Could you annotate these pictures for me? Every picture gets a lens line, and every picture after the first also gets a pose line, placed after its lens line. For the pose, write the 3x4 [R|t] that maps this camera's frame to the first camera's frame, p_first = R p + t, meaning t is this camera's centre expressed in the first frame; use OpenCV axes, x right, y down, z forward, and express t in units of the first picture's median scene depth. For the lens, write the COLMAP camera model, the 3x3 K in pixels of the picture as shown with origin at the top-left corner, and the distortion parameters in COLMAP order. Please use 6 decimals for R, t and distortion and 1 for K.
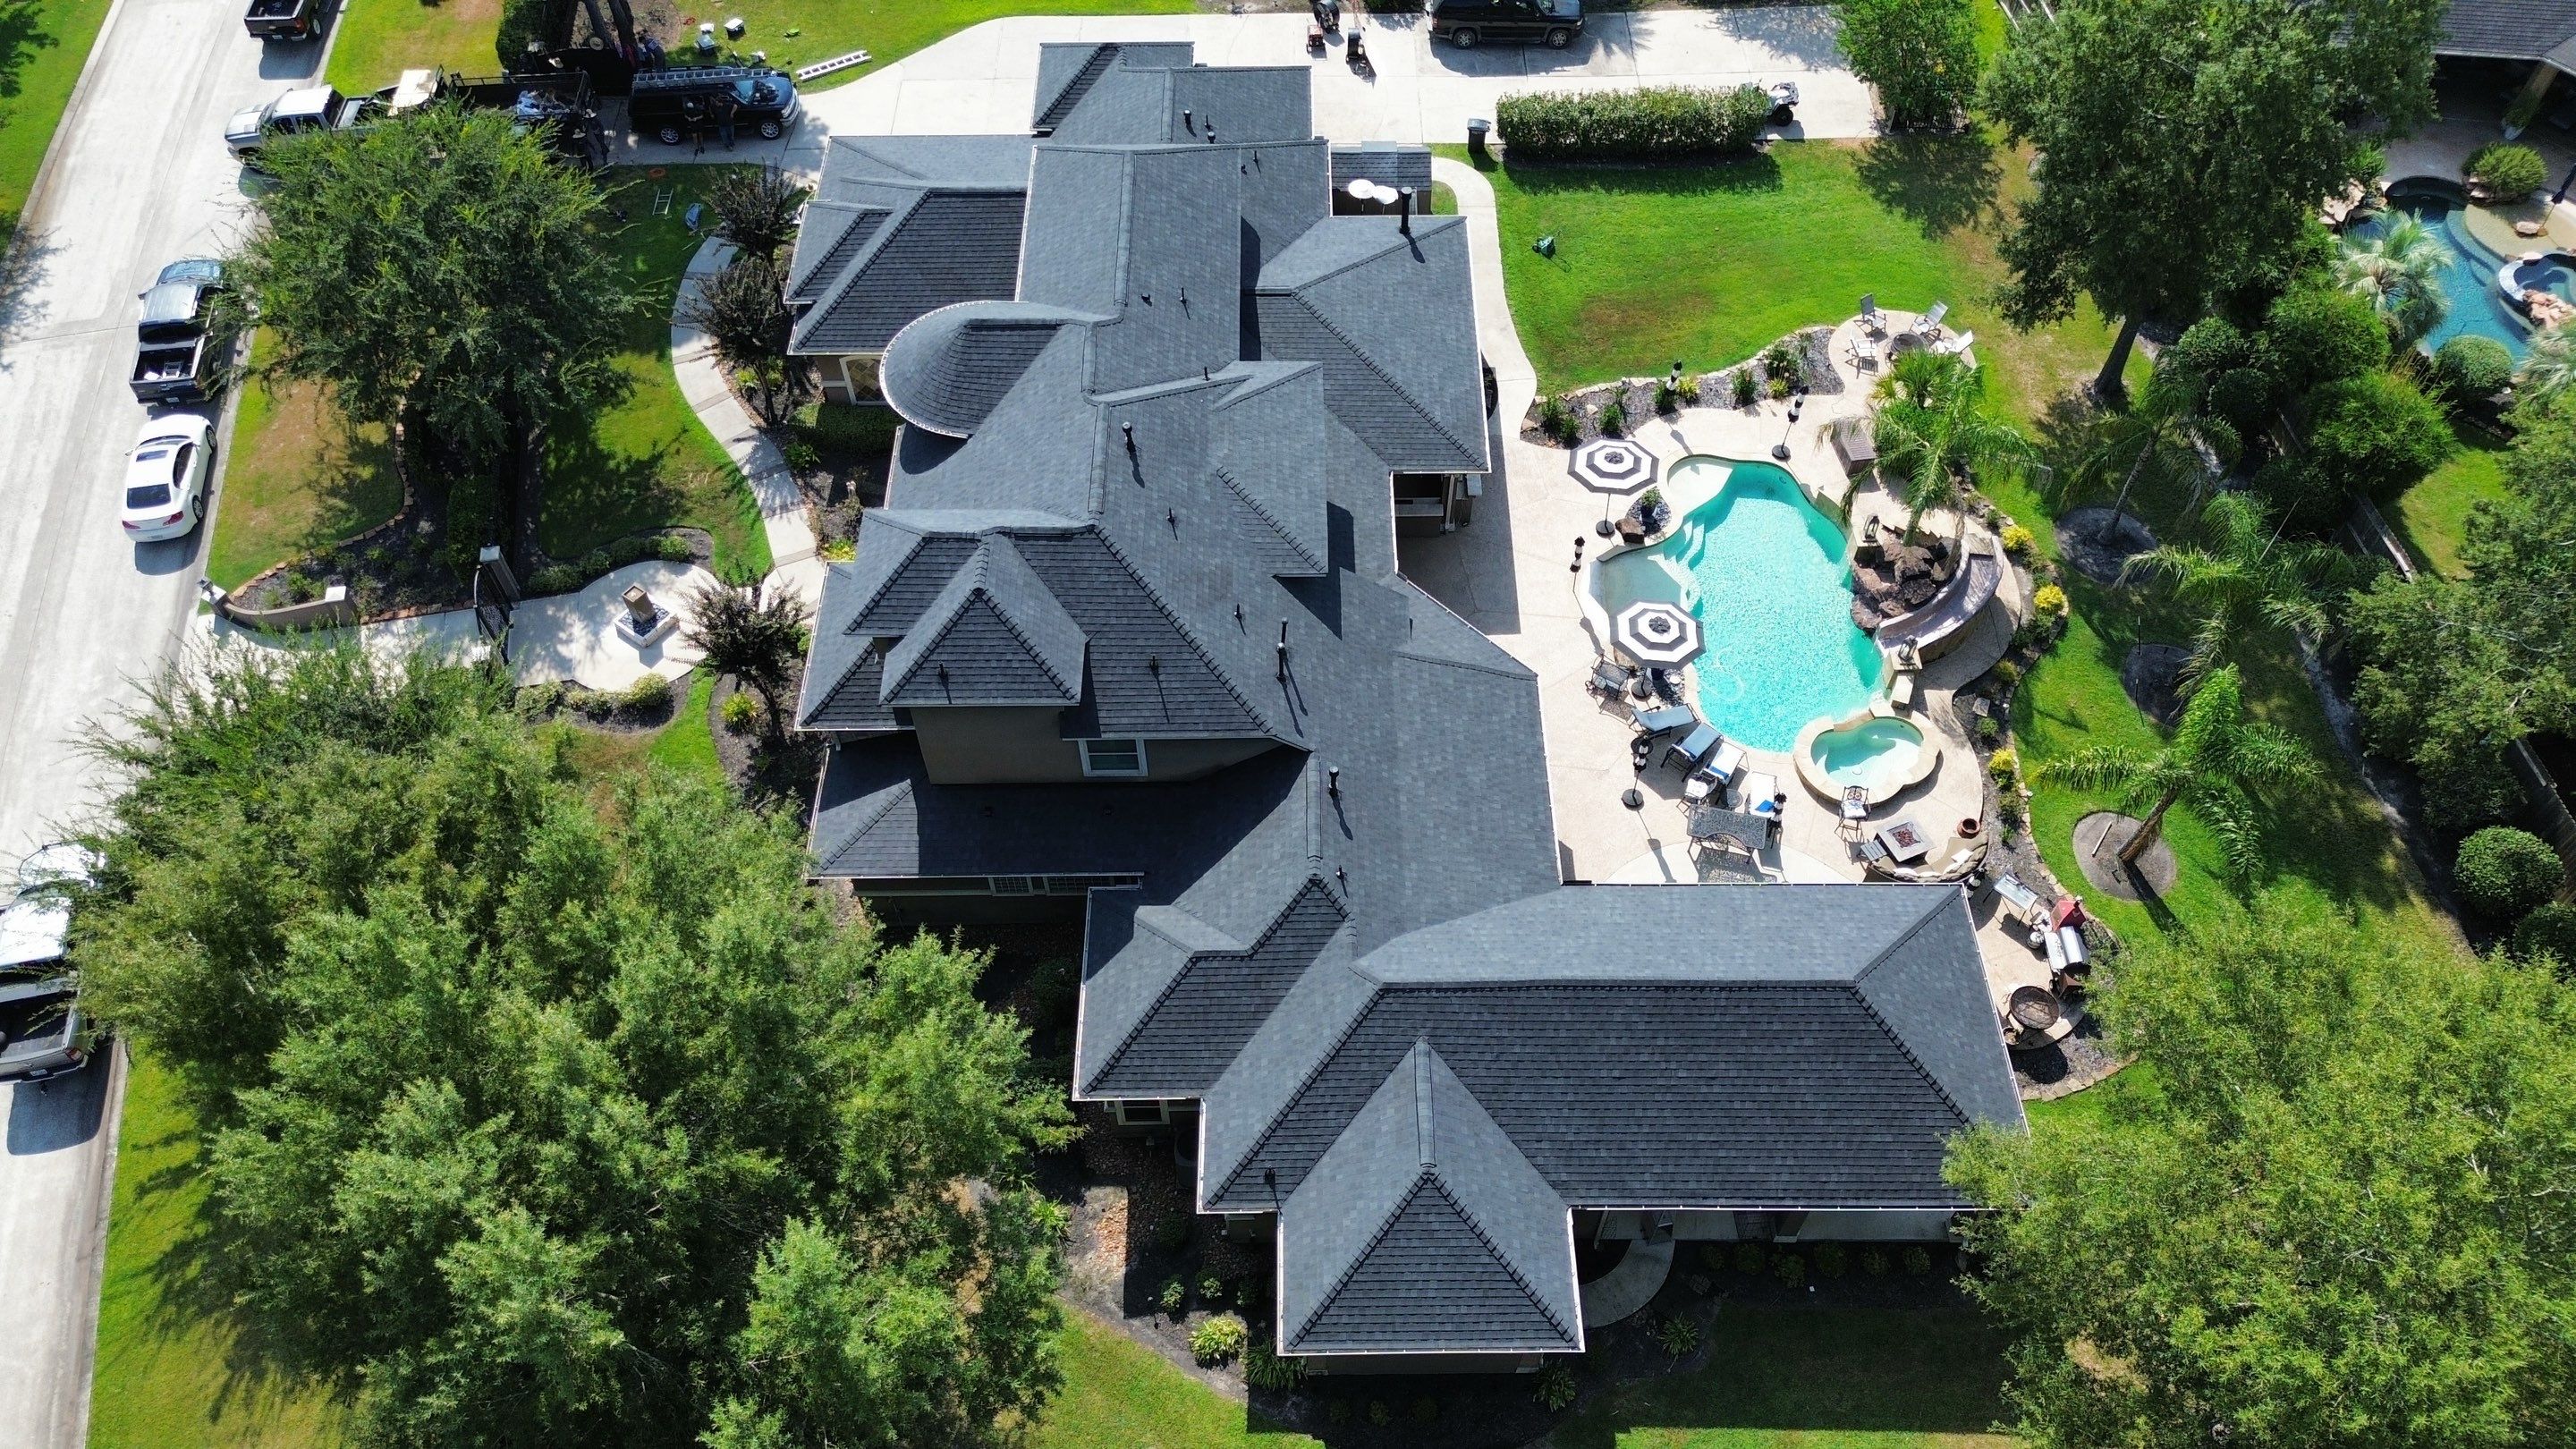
lens RADIAL K [[1829.1, 0, 1291.6], [0, 1829.1, 728.7], [0, 0, 1]] dist [0.076460, -0.079044]
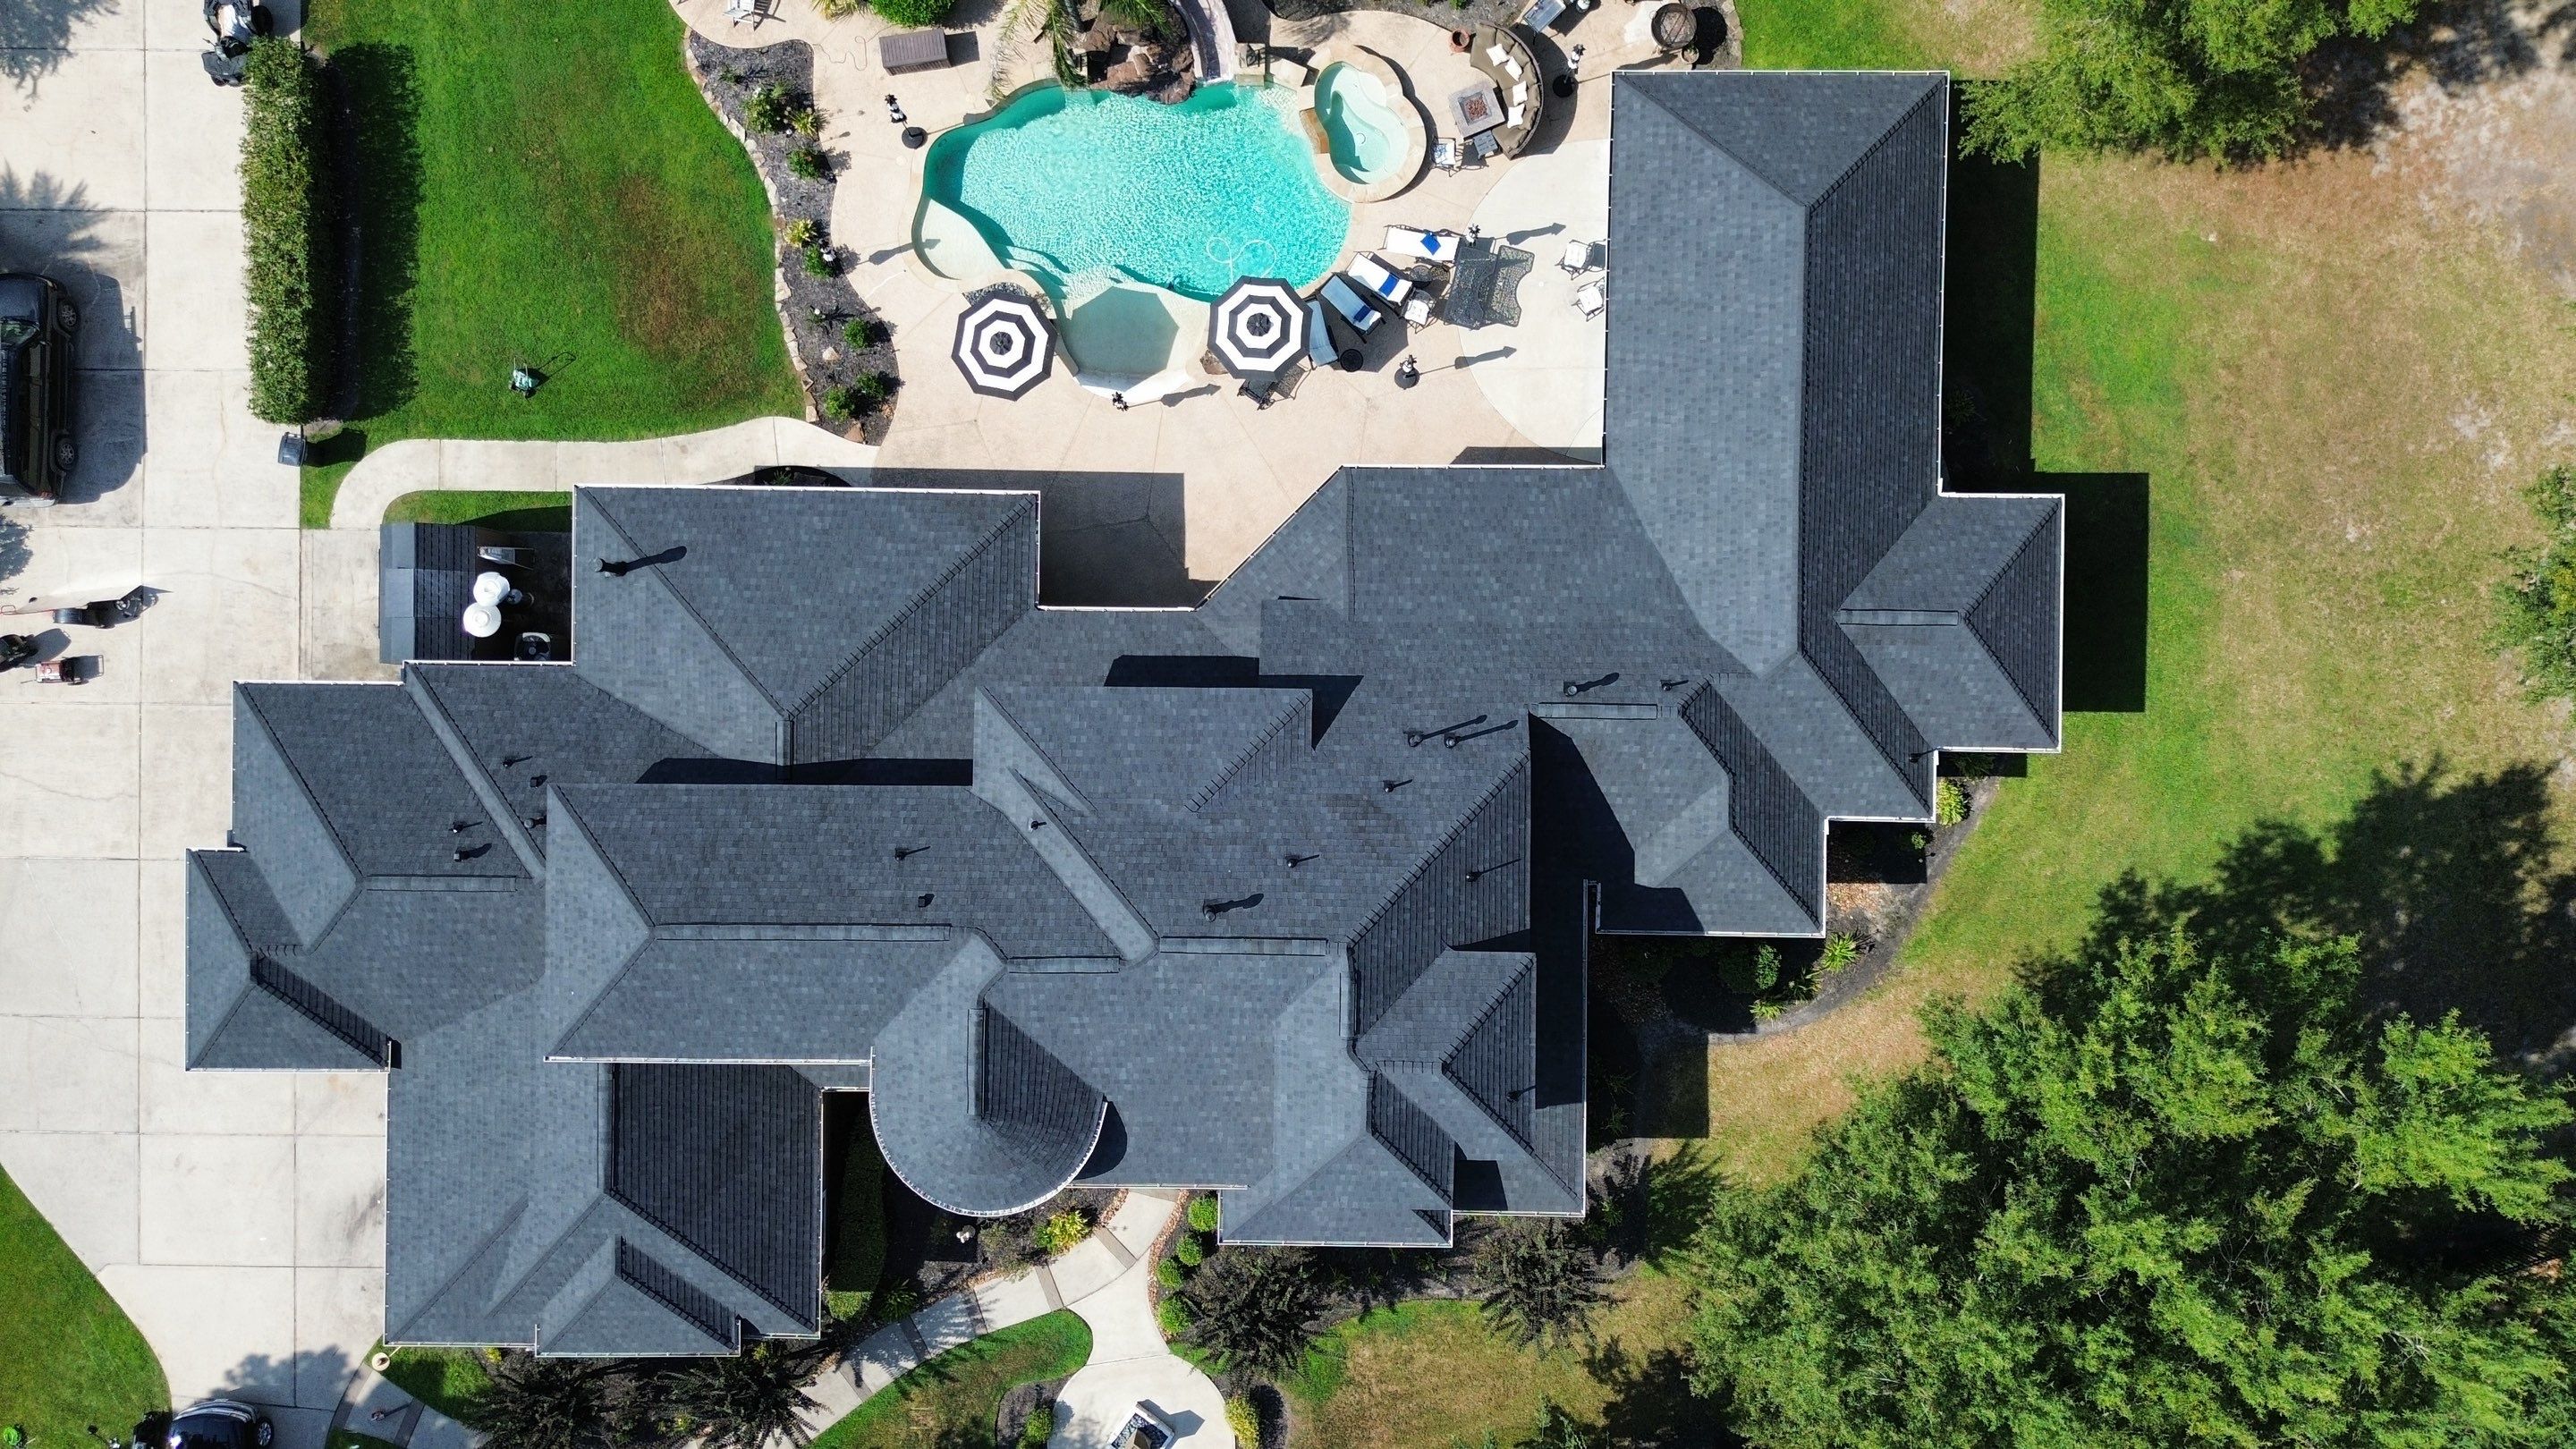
lens RADIAL K [[1829.1, 0, 1292.7], [0, 1829.1, 727.8], [0, 0, 1]] dist [0.076460, -0.079044]
pose [[0.017374, -0.999840, -0.004324, 0.003634], [0.810913, 0.011561, 0.585052, -0.533218], [-0.584908, -0.013671, 0.810984, 0.227207]]
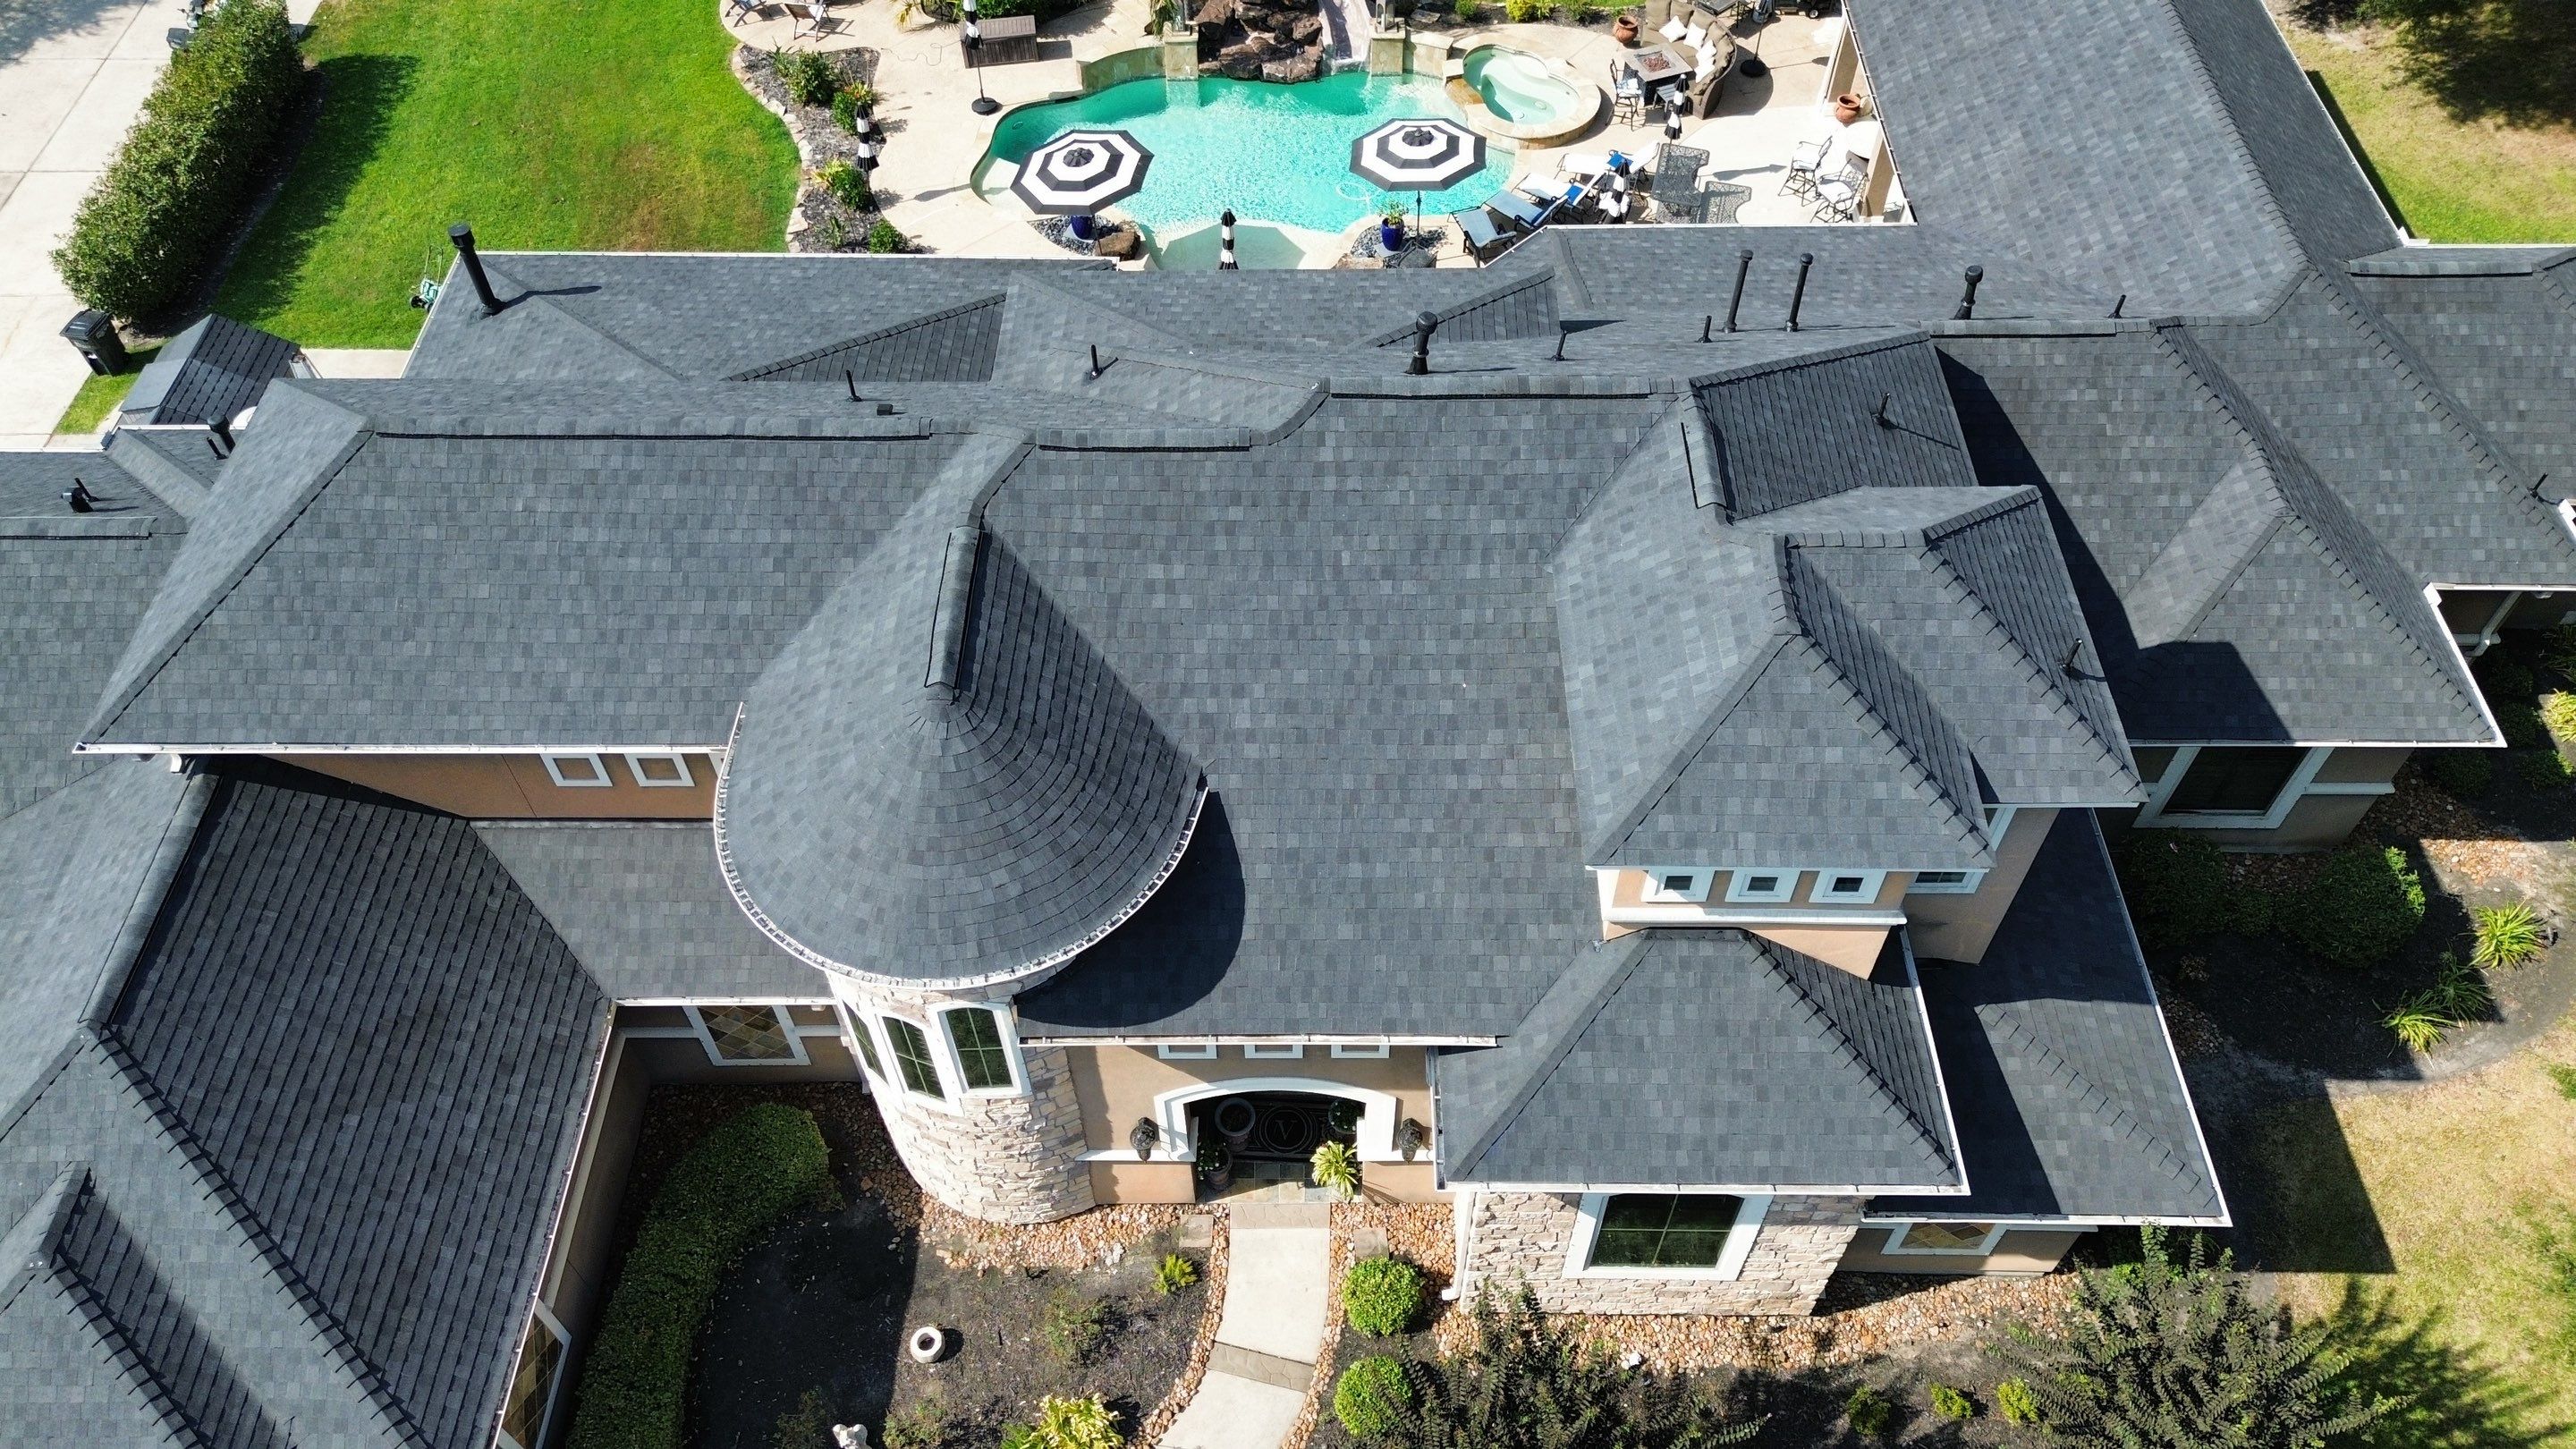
lens RADIAL K [[1829.1, 0, 1293.7], [0, 1829.1, 725.4], [0, 0, 1]] dist [0.076460, -0.079044]
pose [[0.014903, -0.776815, 0.629552, -0.383985], [0.809392, 0.379051, 0.448557, -0.300532], [-0.587079, 0.502870, 0.634397, 0.644313]]
